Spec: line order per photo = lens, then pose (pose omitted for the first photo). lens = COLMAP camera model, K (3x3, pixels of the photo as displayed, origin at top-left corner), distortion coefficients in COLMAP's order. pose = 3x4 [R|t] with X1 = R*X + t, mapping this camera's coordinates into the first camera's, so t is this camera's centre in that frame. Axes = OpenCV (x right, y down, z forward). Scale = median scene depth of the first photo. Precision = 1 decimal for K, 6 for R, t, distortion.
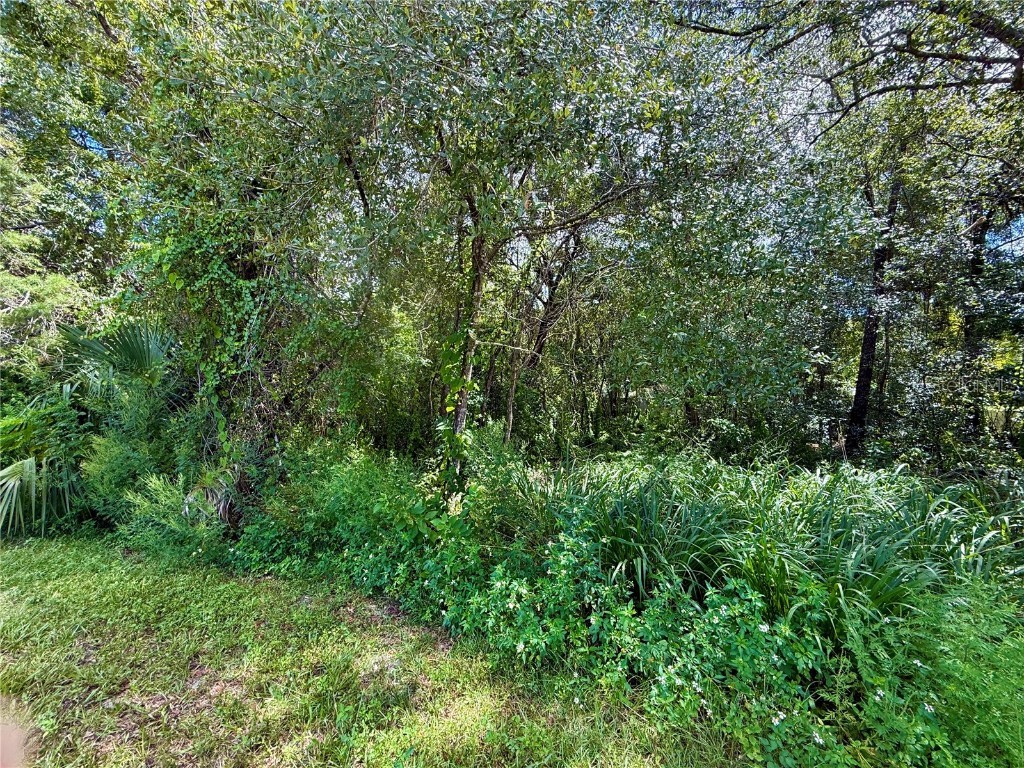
lens RADIAL K [[407.0, 0, 509.2], [0, 407.0, 386.7], [0, 0, 1]] dist [0.000002, -0.000106]
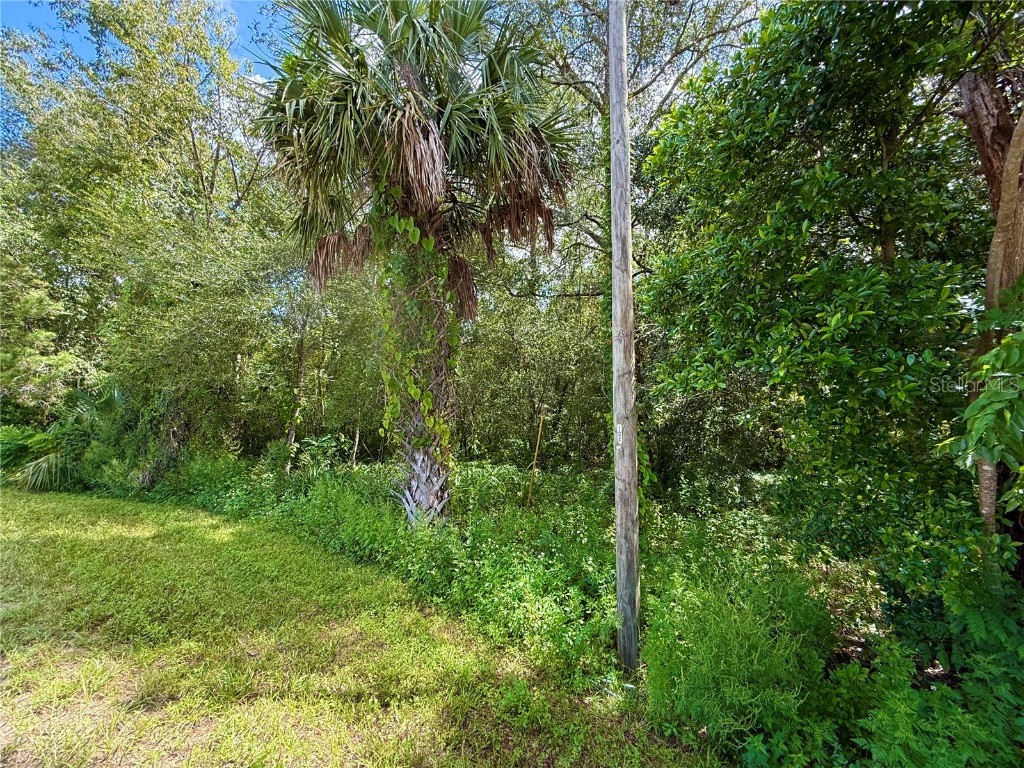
lens RADIAL K [[407.0, 0, 509.2], [0, 407.0, 386.7], [0, 0, 1]] dist [0.000002, -0.000106]
pose [[0.998997, 0.015470, 0.042031, 0.142990], [-0.013281, 0.998566, -0.051866, -0.012141], [-0.042773, 0.051256, 0.997769, -0.161322]]
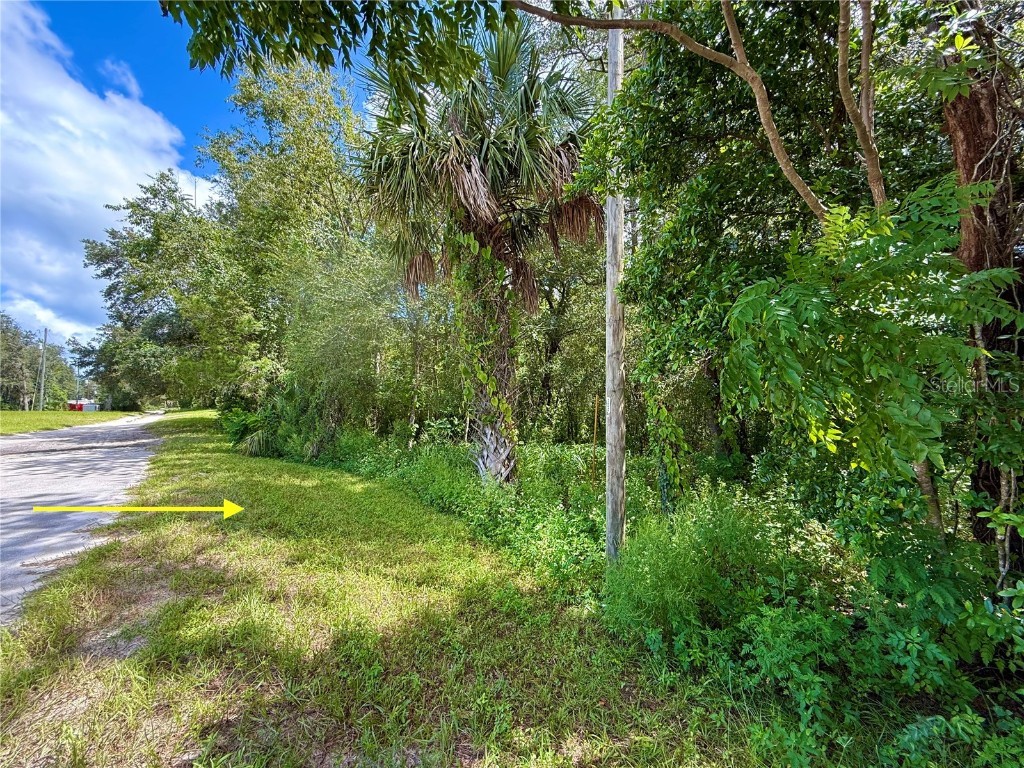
lens RADIAL K [[408.1, 0, 509.7], [0, 408.1, 386.2], [0, 0, 1]] dist [0.002912, -0.000076]
pose [[0.965146, -0.010682, -0.261493, 0.177782], [0.005088, 0.999744, -0.022061, -0.009136], [0.261661, 0.019962, 0.964953, -0.184627]]
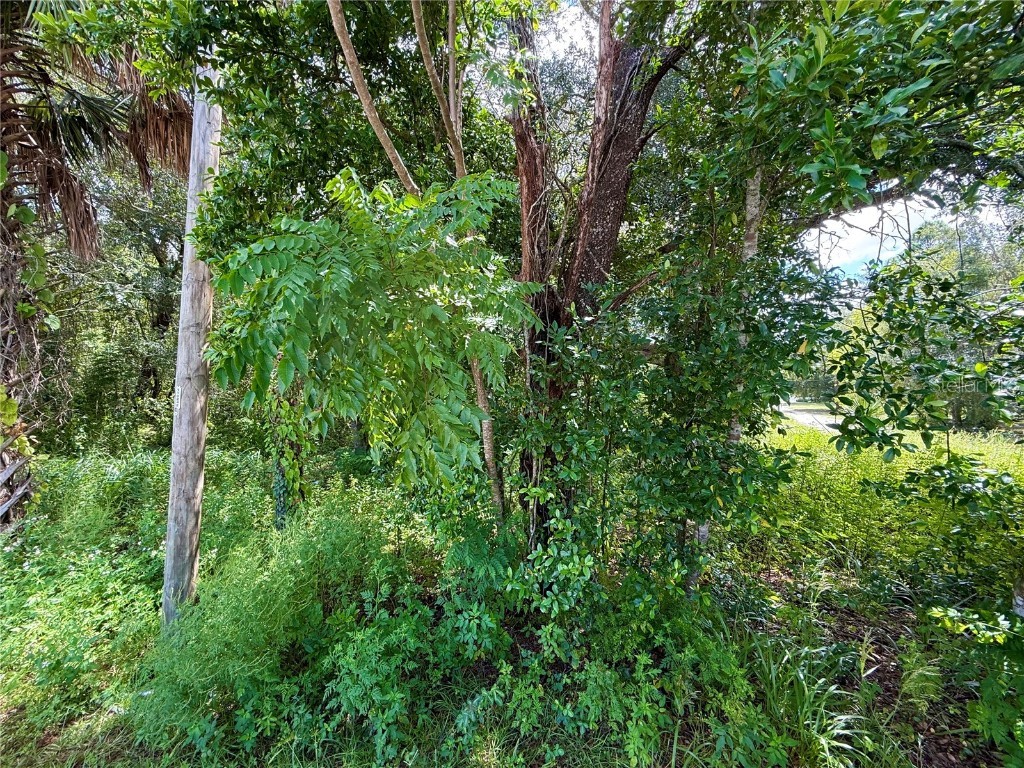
lens RADIAL K [[408.1, 0, 509.7], [0, 408.1, 386.2], [0, 0, 1]] dist [0.002912, -0.000076]
pose [[0.860749, 0.029977, 0.508145, 0.190206], [-0.024574, 0.999548, -0.017341, -0.008633], [-0.508435, 0.002439, 0.861097, -0.168547]]
